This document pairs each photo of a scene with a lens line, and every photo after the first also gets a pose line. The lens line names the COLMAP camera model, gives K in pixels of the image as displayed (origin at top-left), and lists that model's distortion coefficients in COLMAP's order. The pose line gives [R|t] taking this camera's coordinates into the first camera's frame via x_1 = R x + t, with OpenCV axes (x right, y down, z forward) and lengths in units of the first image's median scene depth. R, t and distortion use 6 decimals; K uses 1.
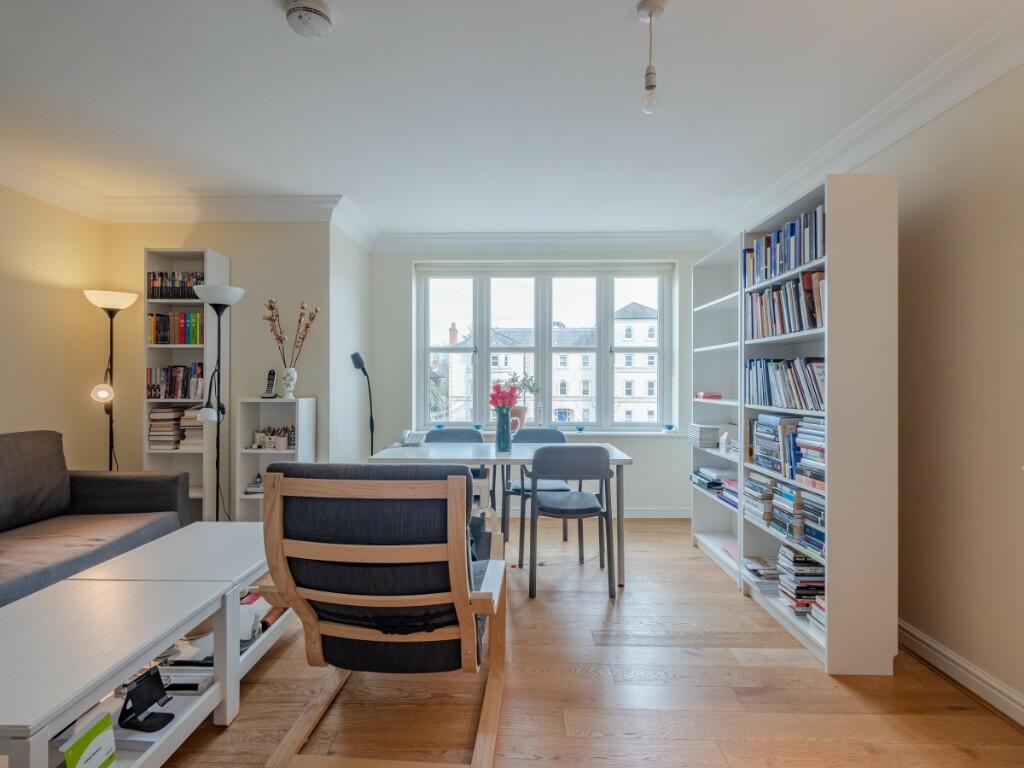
lens RADIAL K [[519.2, 0, 512.0], [0, 519.2, 384.0], [0, 0, 1]] dist [0.001655, 0.000136]
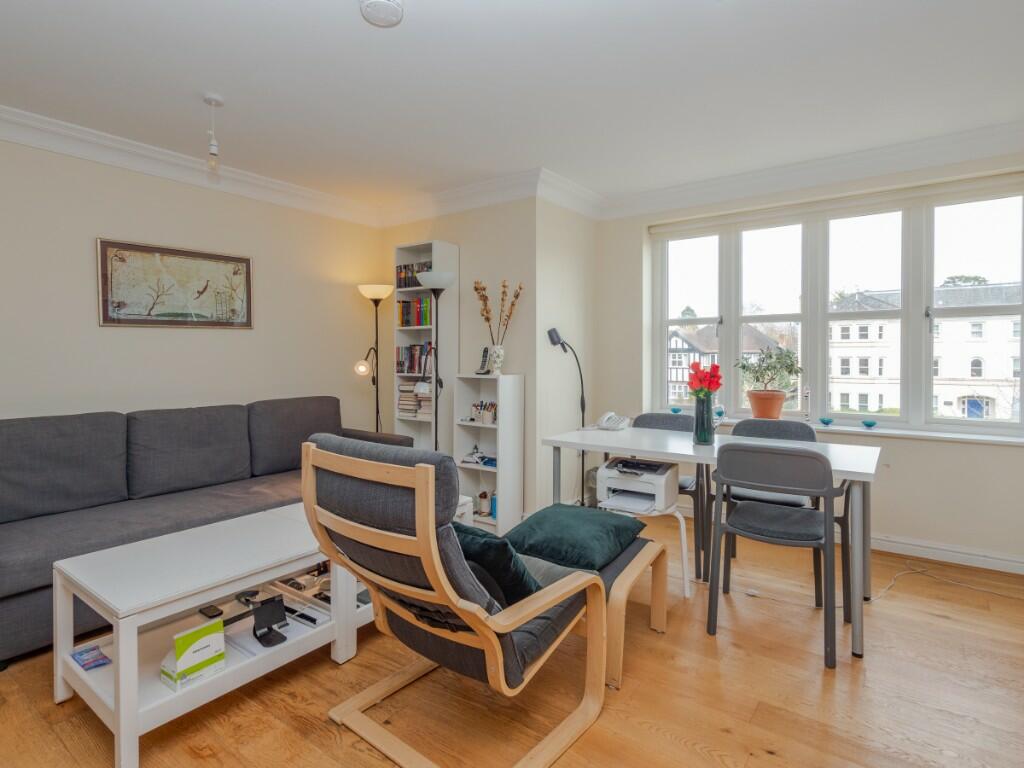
lens RADIAL K [[548.1, 0, 509.8], [0, 548.1, 366.2], [0, 0, 1]] dist [0.000701, -0.000184]
pose [[0.815922, 0.009028, -0.578091, 0.230292], [-0.003403, 0.999936, 0.010813, -0.001476], [0.578152, -0.006855, 0.815901, 0.127707]]
